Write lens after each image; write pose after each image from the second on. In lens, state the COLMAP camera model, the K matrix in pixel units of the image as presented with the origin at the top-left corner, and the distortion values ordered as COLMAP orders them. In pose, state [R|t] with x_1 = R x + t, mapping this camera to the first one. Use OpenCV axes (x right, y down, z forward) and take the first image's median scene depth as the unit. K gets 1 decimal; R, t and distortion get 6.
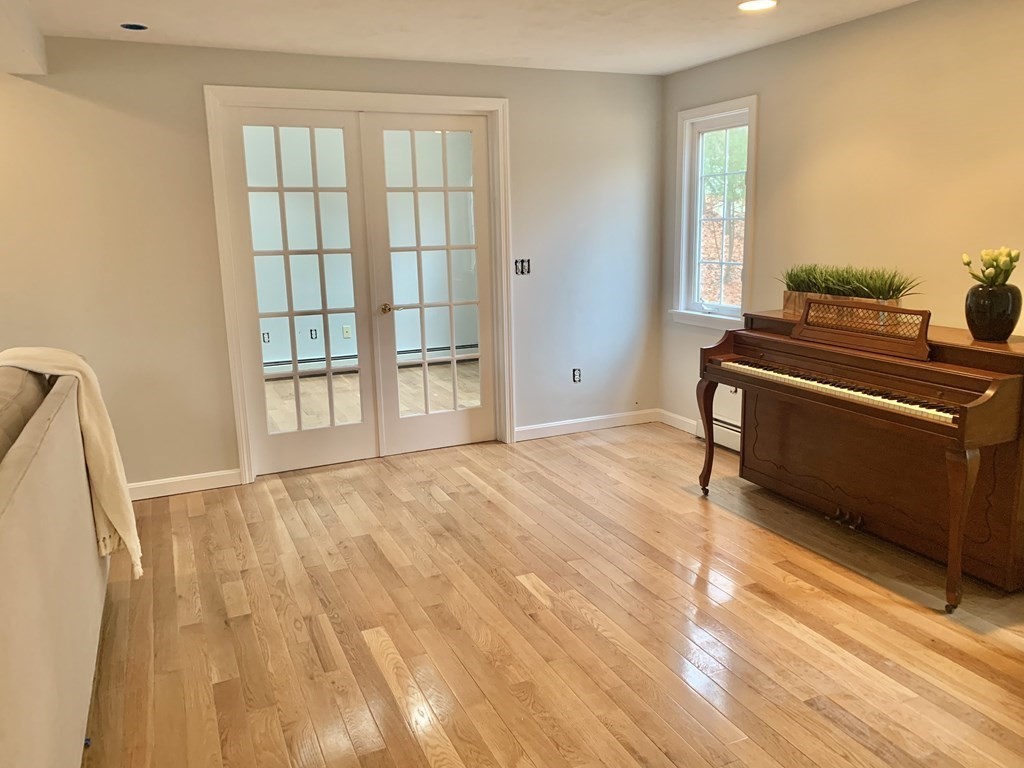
lens RADIAL K [[790.6, 0, 511.6], [0, 790.6, 382.1], [0, 0, 1]] dist [0.056998, -0.034156]
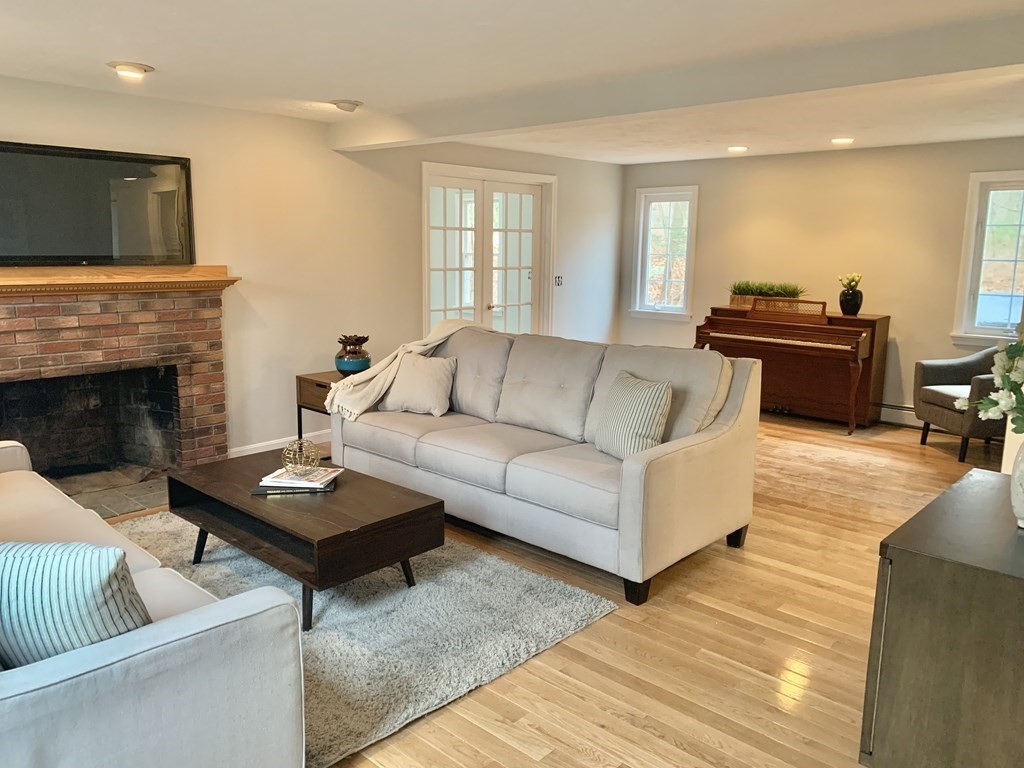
lens RADIAL K [[790.6, 0, 509.6], [0, 790.6, 381.9], [0, 0, 1]] dist [0.056998, -0.034156]
pose [[0.925384, -0.037289, 0.377193, -0.980953], [0.047716, 0.998693, -0.018334, 0.113283], [-0.376016, 0.034964, 0.925953, -0.593622]]
